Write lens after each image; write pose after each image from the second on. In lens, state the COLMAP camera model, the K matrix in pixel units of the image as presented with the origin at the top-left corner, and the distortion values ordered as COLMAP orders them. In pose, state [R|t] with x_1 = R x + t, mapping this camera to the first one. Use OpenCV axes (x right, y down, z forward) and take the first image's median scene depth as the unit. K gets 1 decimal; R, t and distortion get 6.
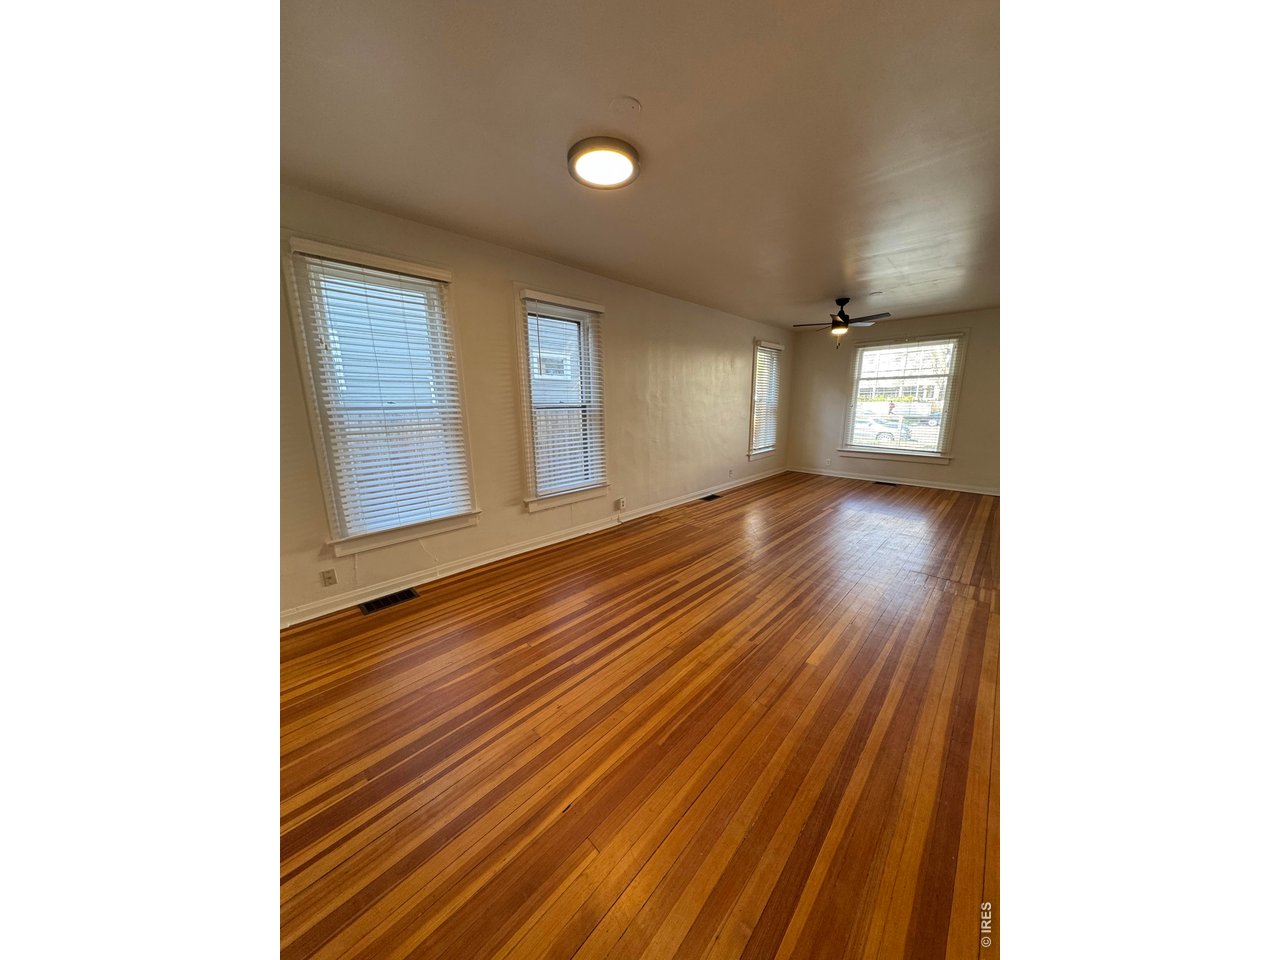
lens RADIAL K [[382.4, 0, 638.4], [0, 382.4, 479.3], [0, 0, 1]] dist [-0.001616, 0.000070]
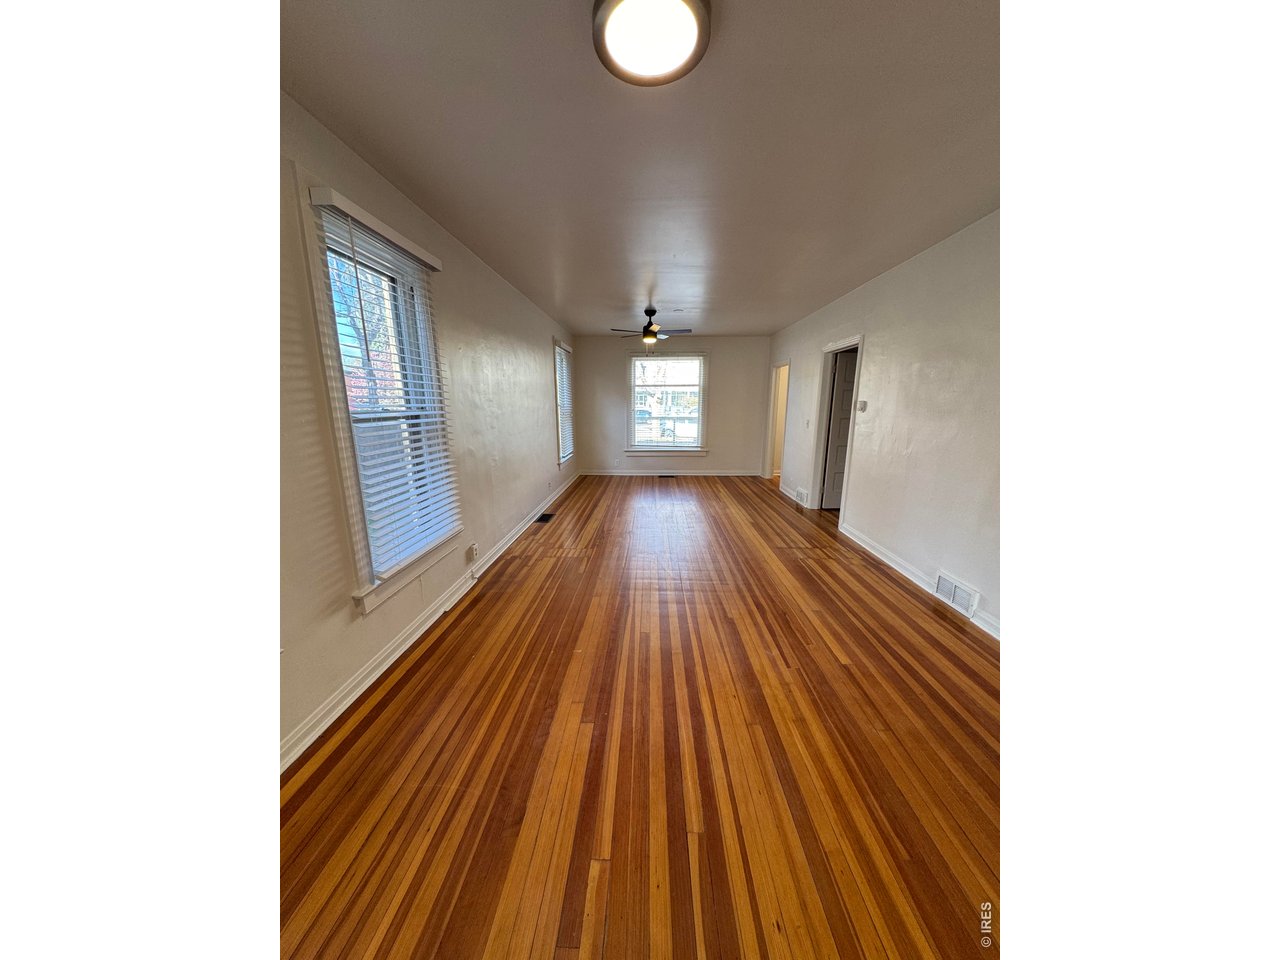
lens RADIAL K [[382.4, 0, 641.7], [0, 382.4, 480.4], [0, 0, 1]] dist [-0.001616, 0.000070]
pose [[0.735702, -0.130242, 0.664665, -0.270123], [0.132195, 0.990076, 0.047682, -0.061336], [-0.664279, 0.052786, 0.745619, 0.265278]]
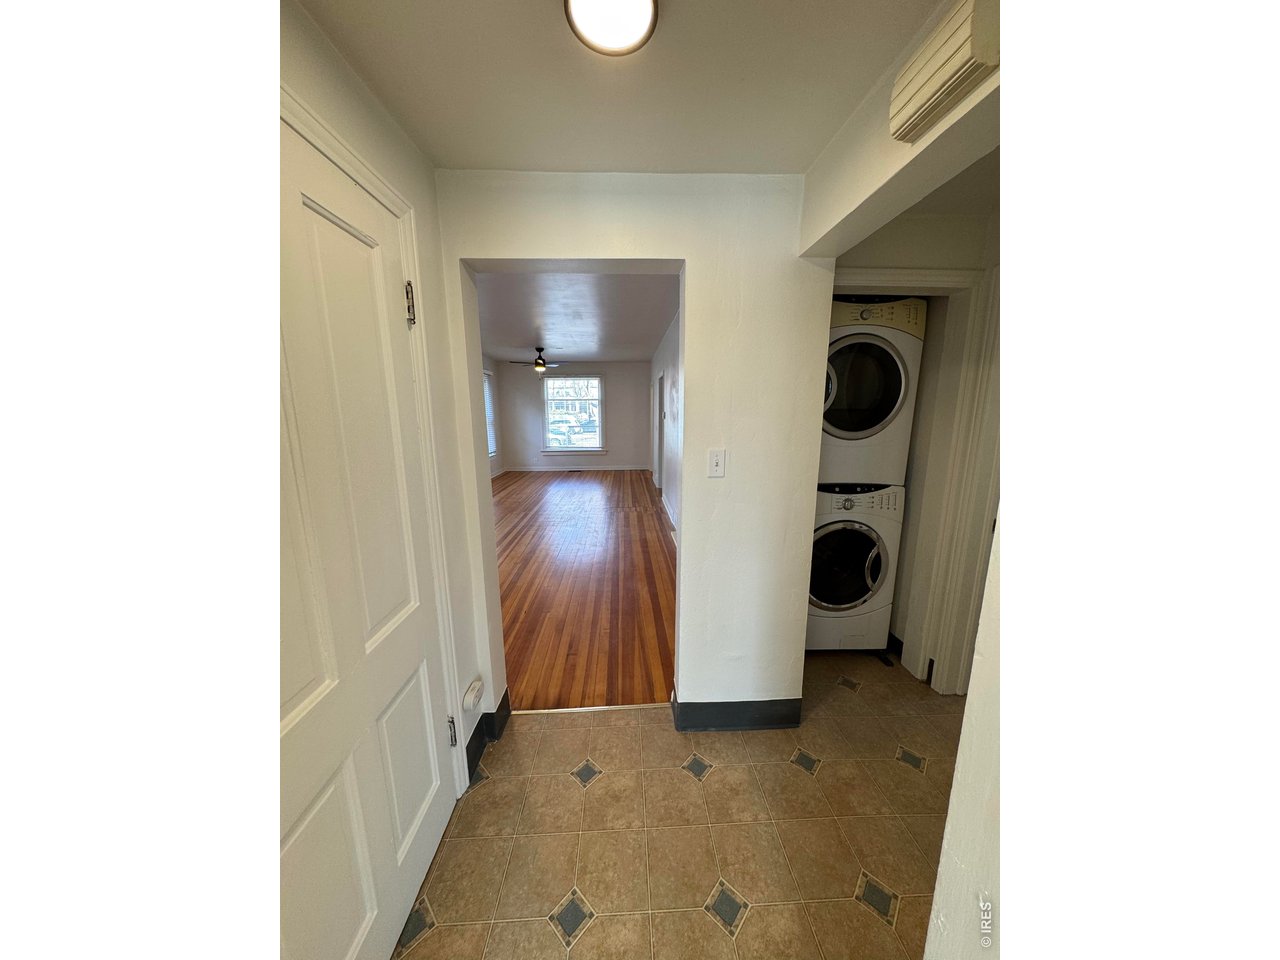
lens RADIAL K [[382.4, 0, 635.4], [0, 382.4, 475.7], [0, 0, 1]] dist [-0.001616, 0.000070]
pose [[0.694668, -0.118361, 0.709526, -0.346042], [0.147427, 0.988858, 0.020619, 0.048088], [-0.704061, 0.090280, 0.704377, -0.288411]]
